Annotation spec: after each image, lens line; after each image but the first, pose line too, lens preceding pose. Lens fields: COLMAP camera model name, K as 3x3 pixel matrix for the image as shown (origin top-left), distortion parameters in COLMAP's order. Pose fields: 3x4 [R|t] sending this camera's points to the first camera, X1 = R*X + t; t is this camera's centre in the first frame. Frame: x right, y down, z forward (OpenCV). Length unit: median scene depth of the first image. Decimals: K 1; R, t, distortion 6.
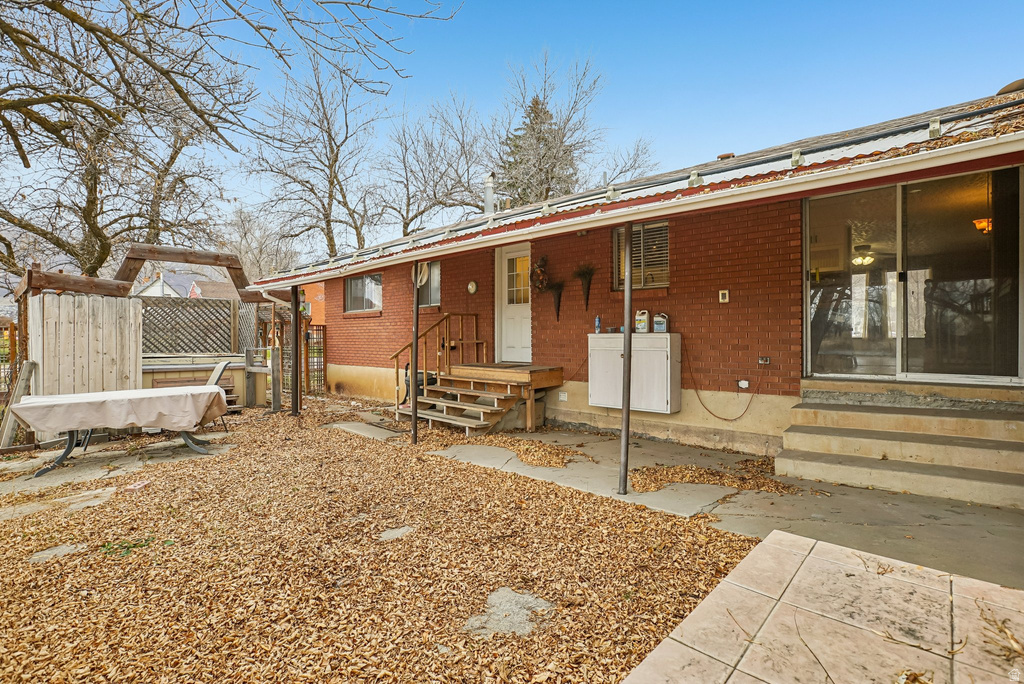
lens RADIAL K [[500.0, 0, 512.5], [0, 500.0, 336.5], [0, 0, 1]] dist [-0.003561, 0.000500]
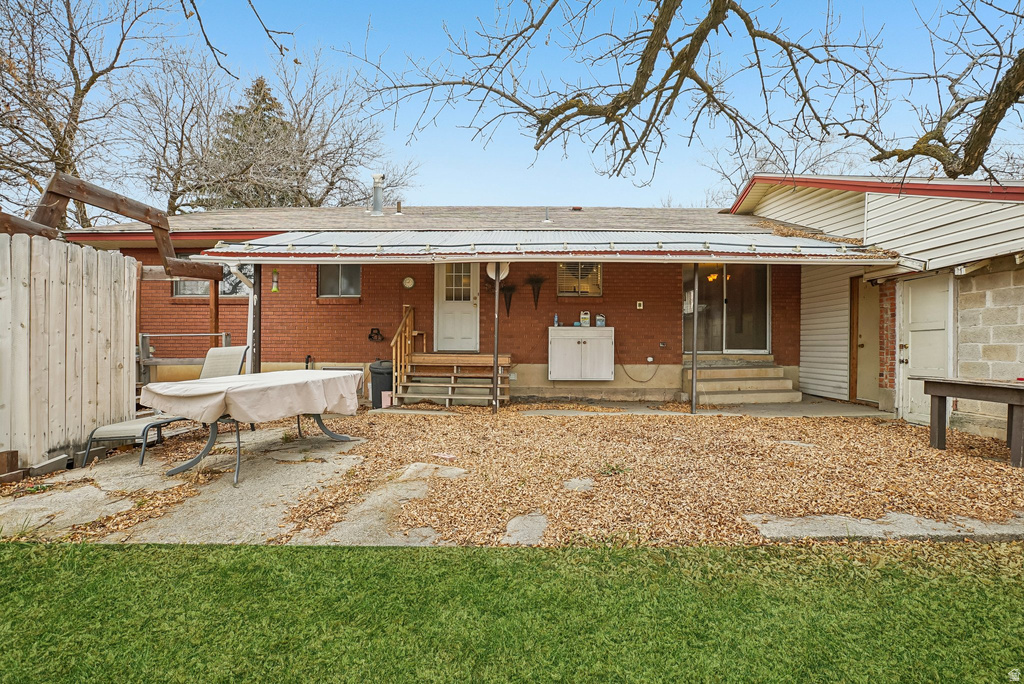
lens RADIAL K [[468.3, 0, 513.7], [0, 468.3, 347.2], [0, 0, 1]] dist [-0.009514, 0.001249]
pose [[0.749210, 0.003414, 0.662324, -0.805765], [-0.009045, 0.999946, 0.005078, 0.047091], [-0.662271, -0.009795, 0.749200, 0.133227]]
